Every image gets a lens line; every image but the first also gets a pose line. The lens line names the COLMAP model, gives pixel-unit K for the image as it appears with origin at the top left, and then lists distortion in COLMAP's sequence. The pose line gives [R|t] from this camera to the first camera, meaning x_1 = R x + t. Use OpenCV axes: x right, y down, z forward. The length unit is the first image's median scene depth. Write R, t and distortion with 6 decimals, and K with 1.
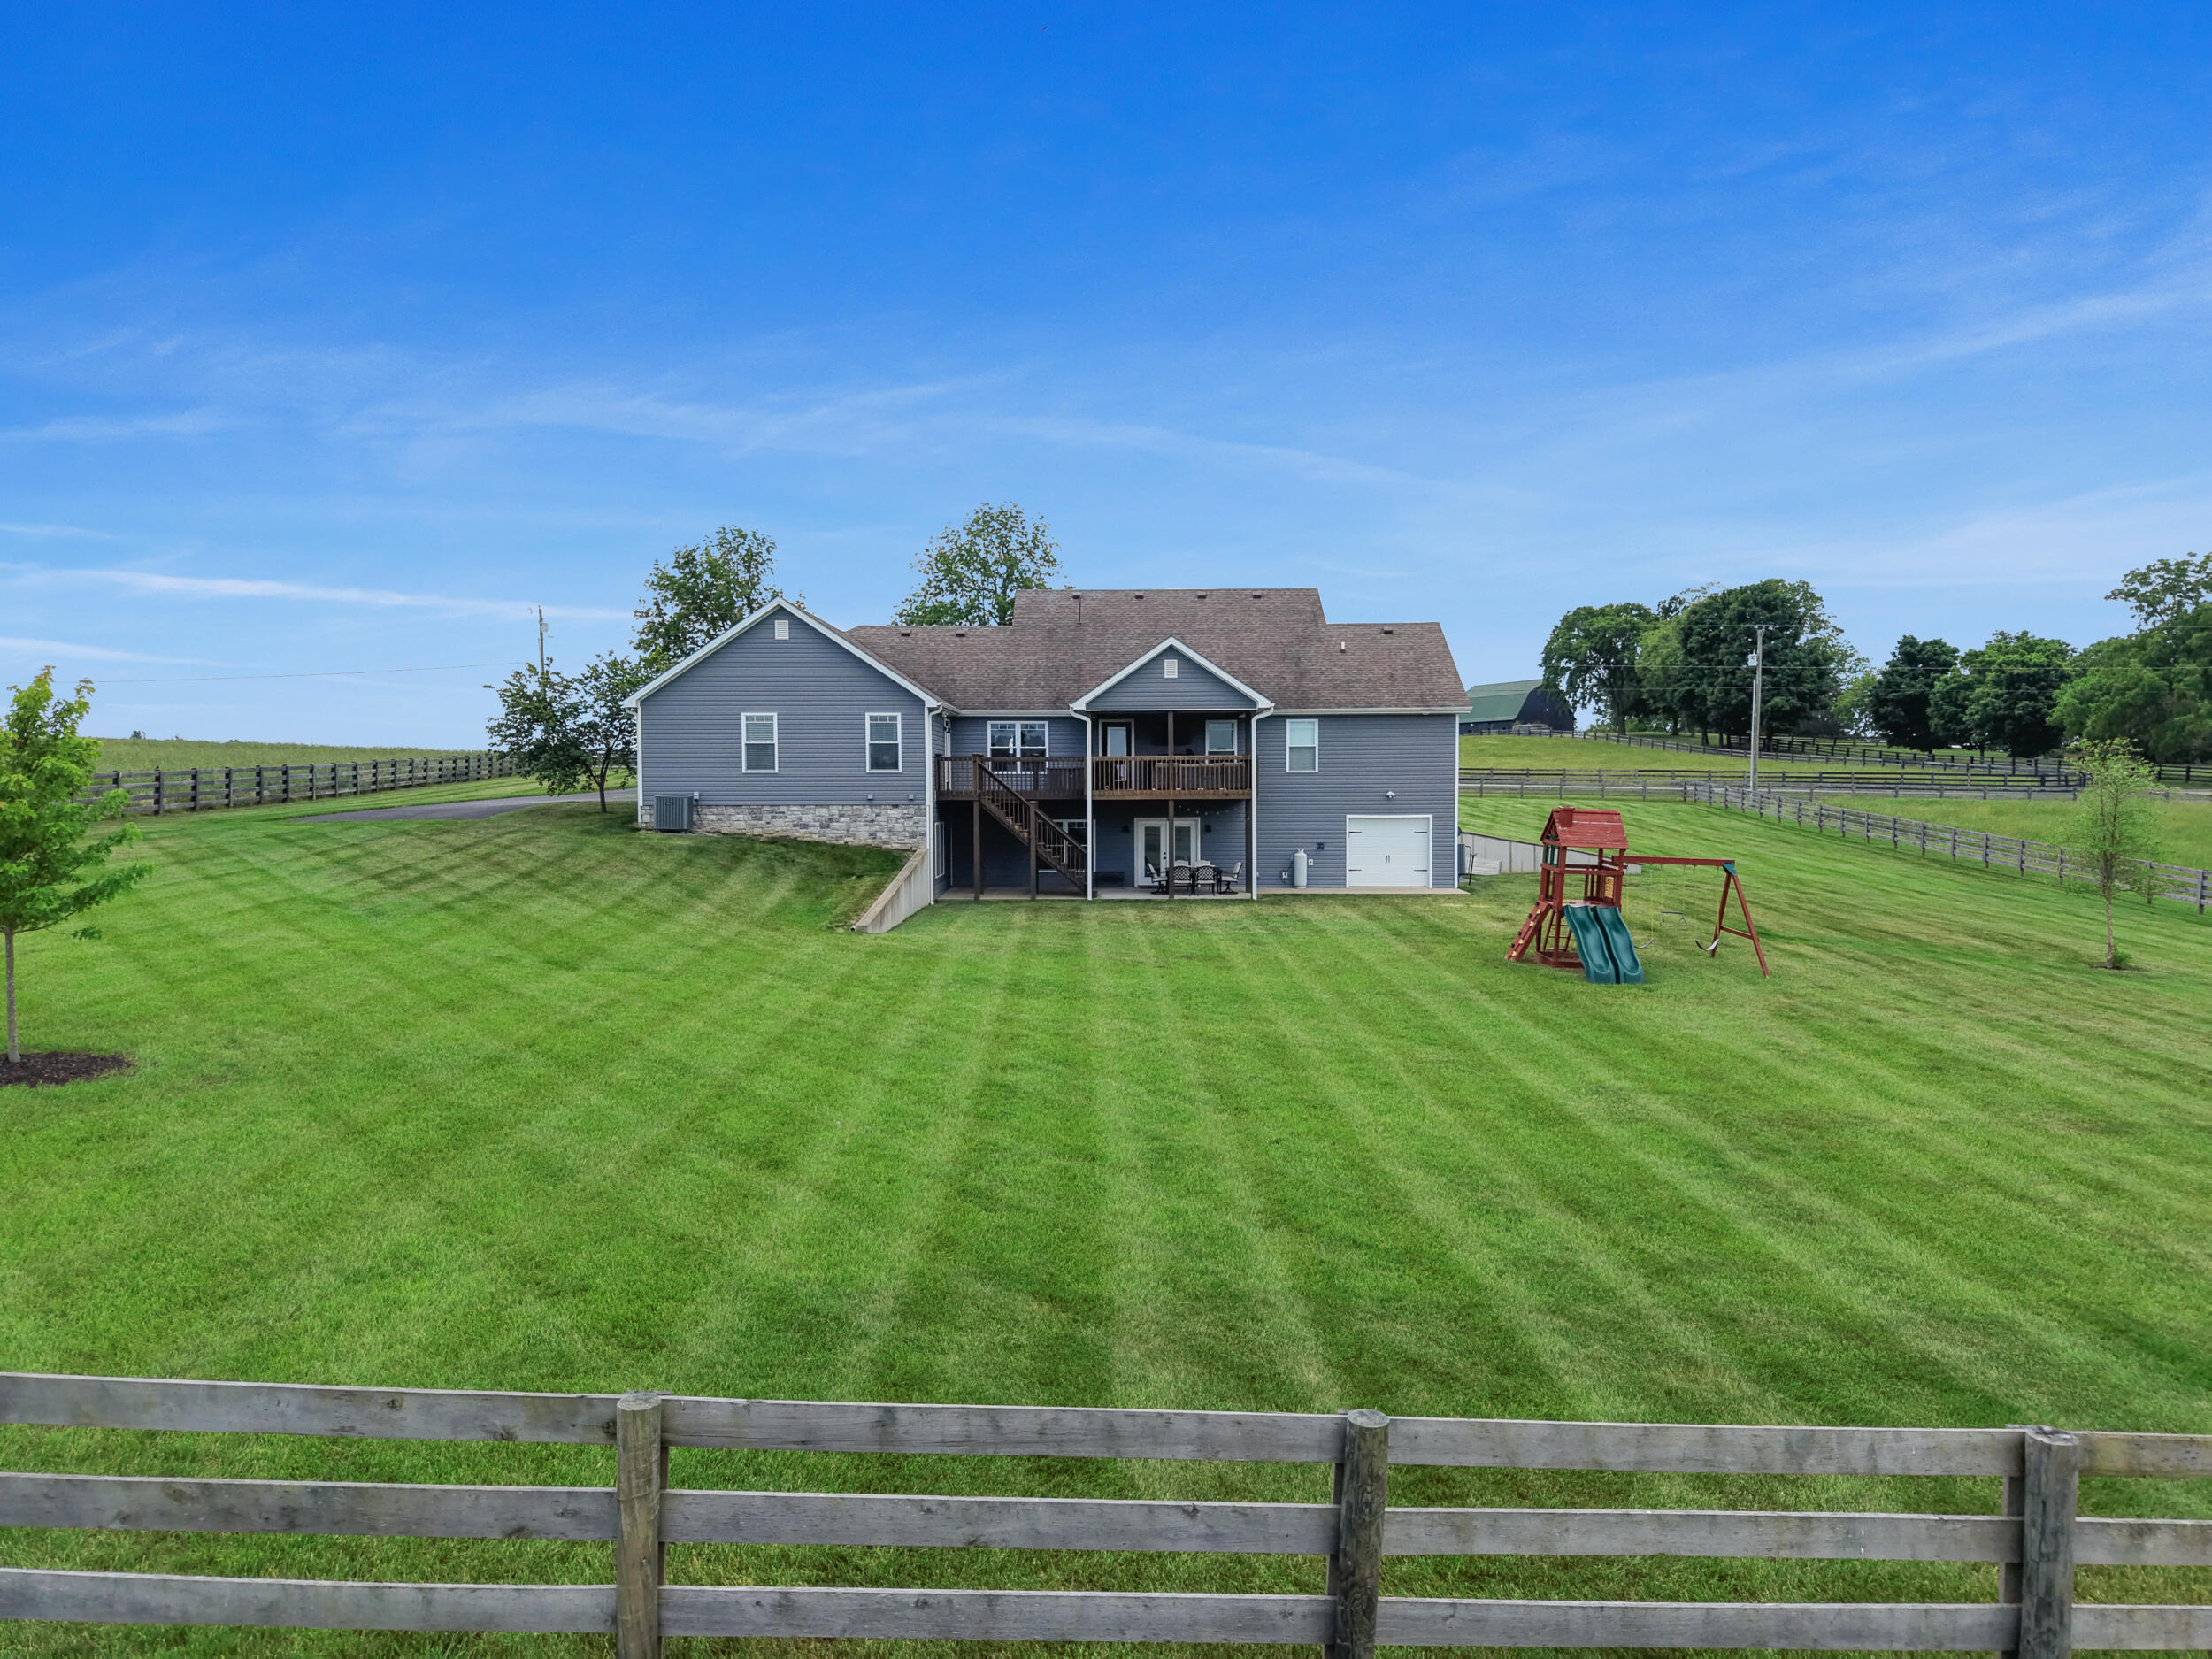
lens RADIAL K [[1580.9, 0, 1106.0], [0, 1580.9, 829.5], [0, 0, 1]] dist [0.005413, 0.000140]
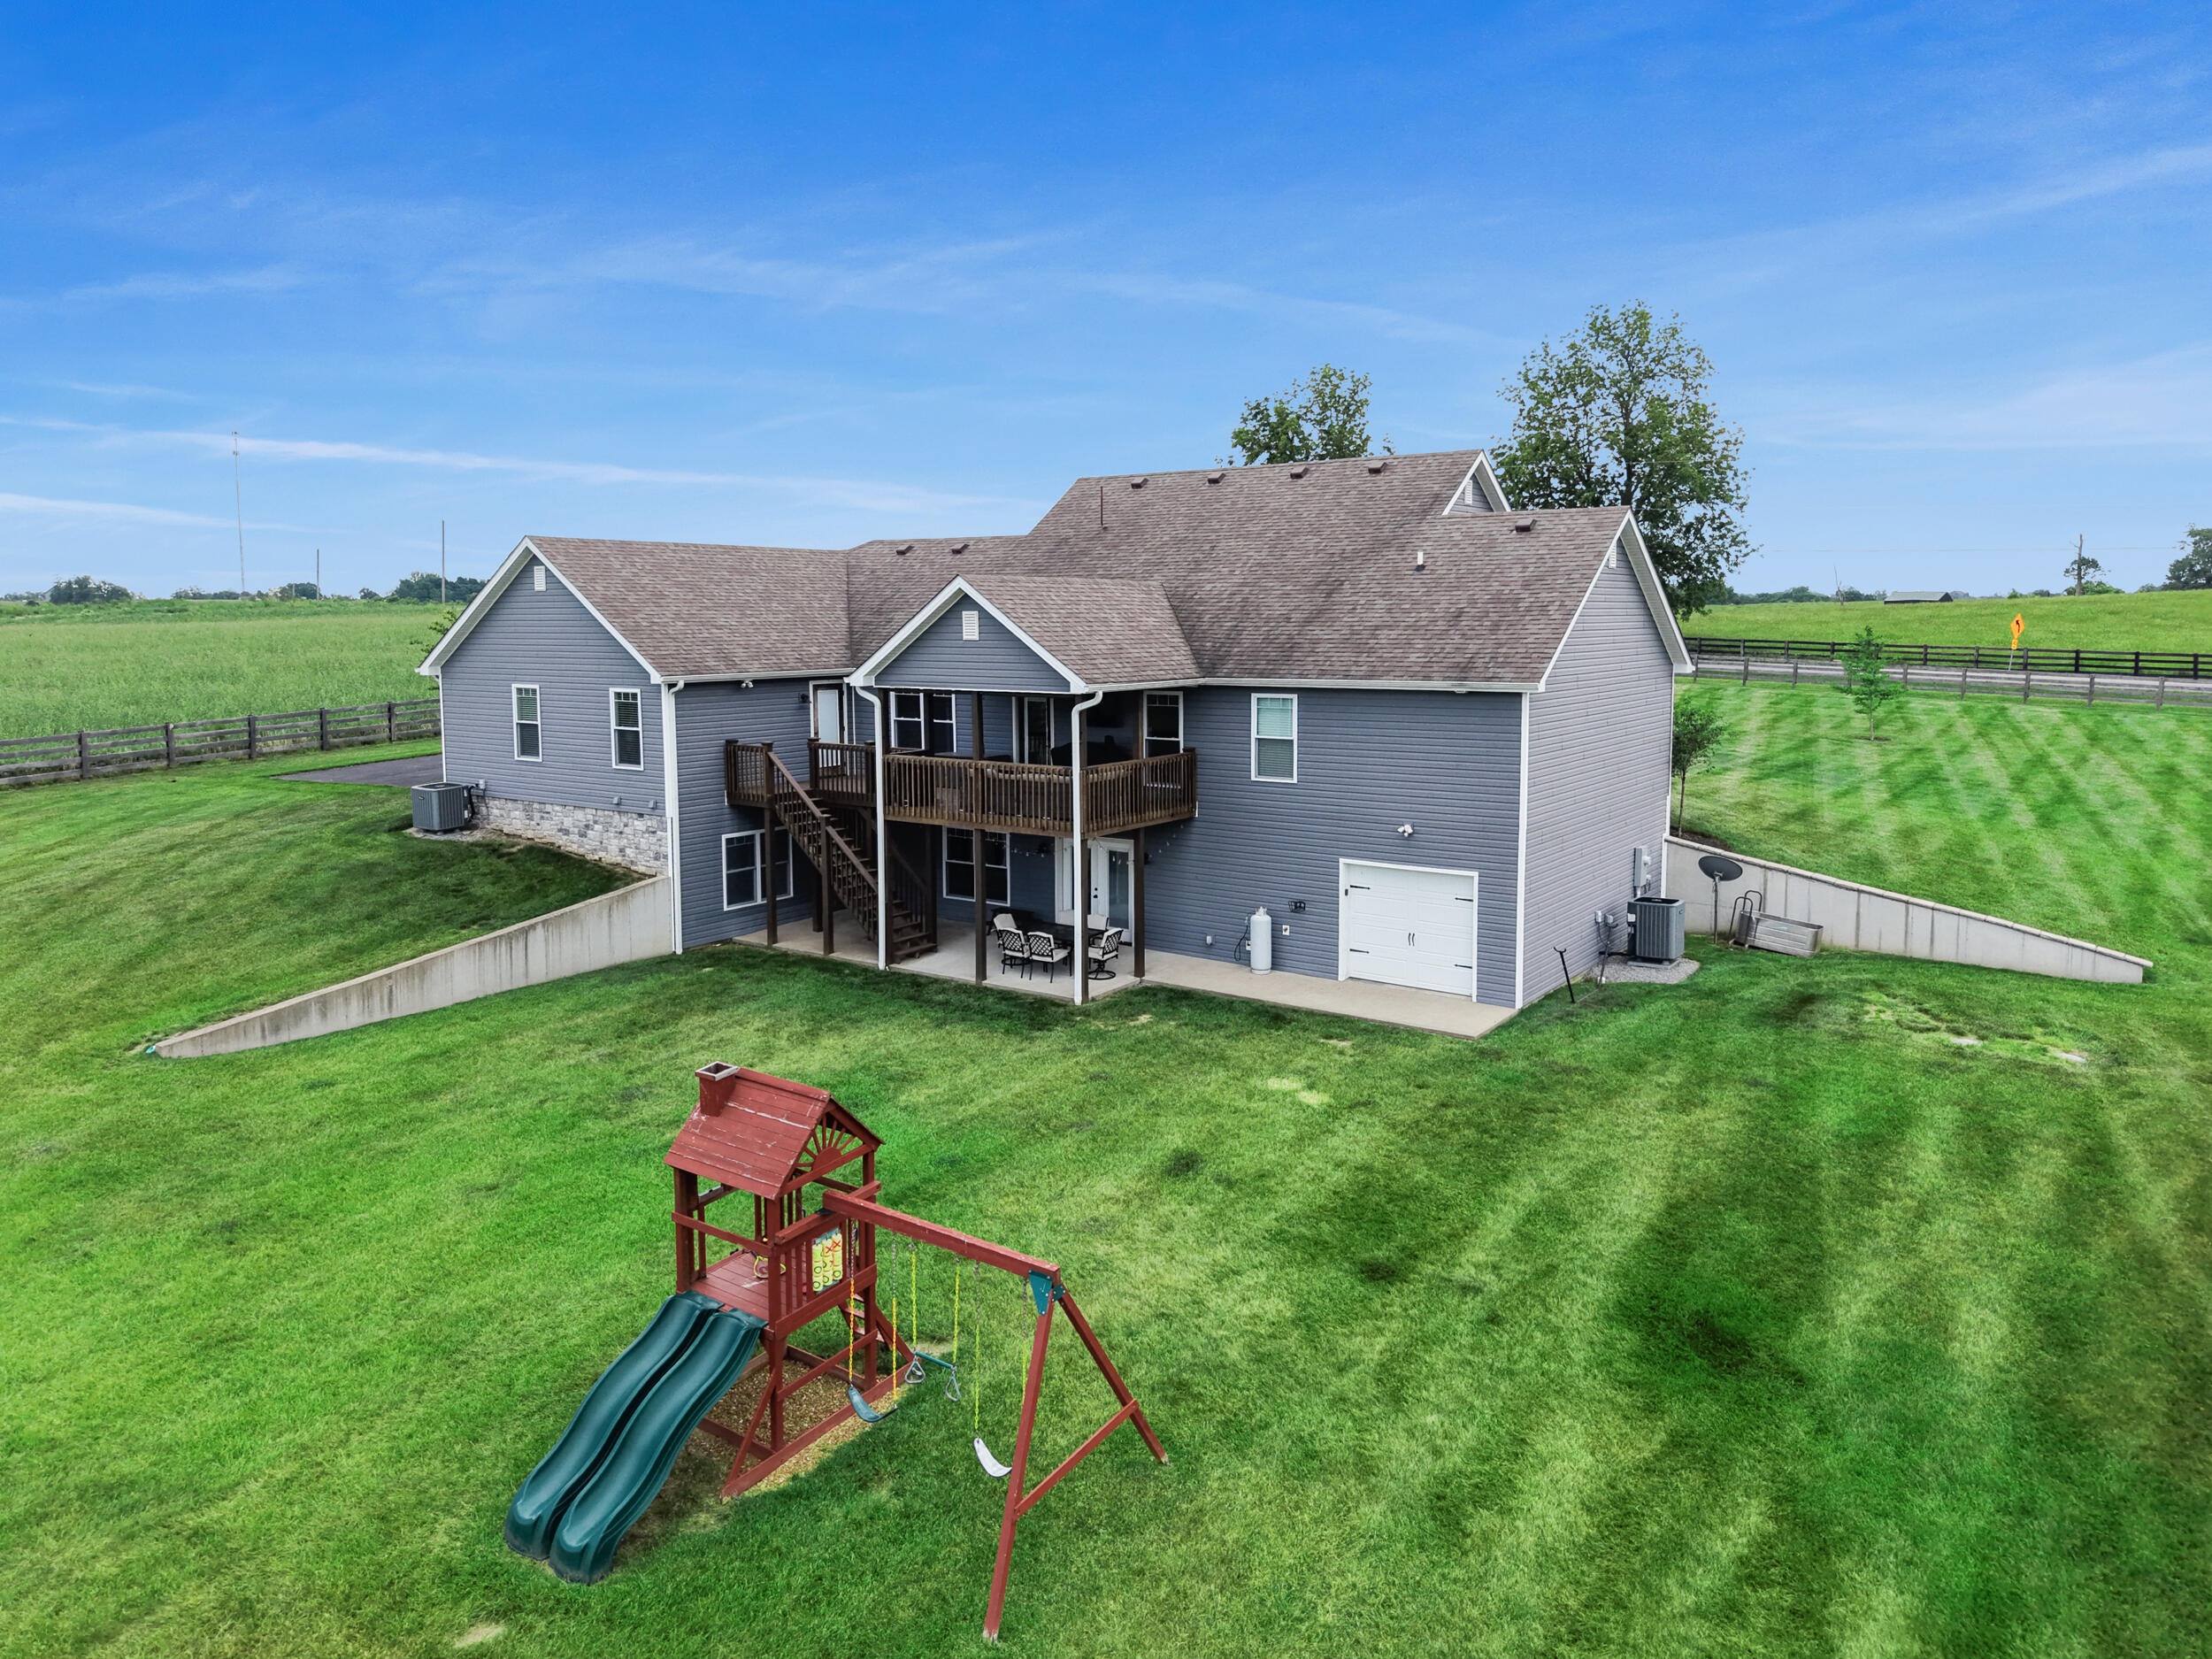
lens RADIAL K [[1580.9, 0, 1106.0], [0, 1580.9, 829.5], [0, 0, 1]] dist [0.005413, 0.000140]
pose [[0.812711, 0.081236, -0.576977, 0.459326], [-0.015966, 0.992966, 0.117316, -0.095936], [0.582449, -0.086132, 0.808291, 0.512264]]
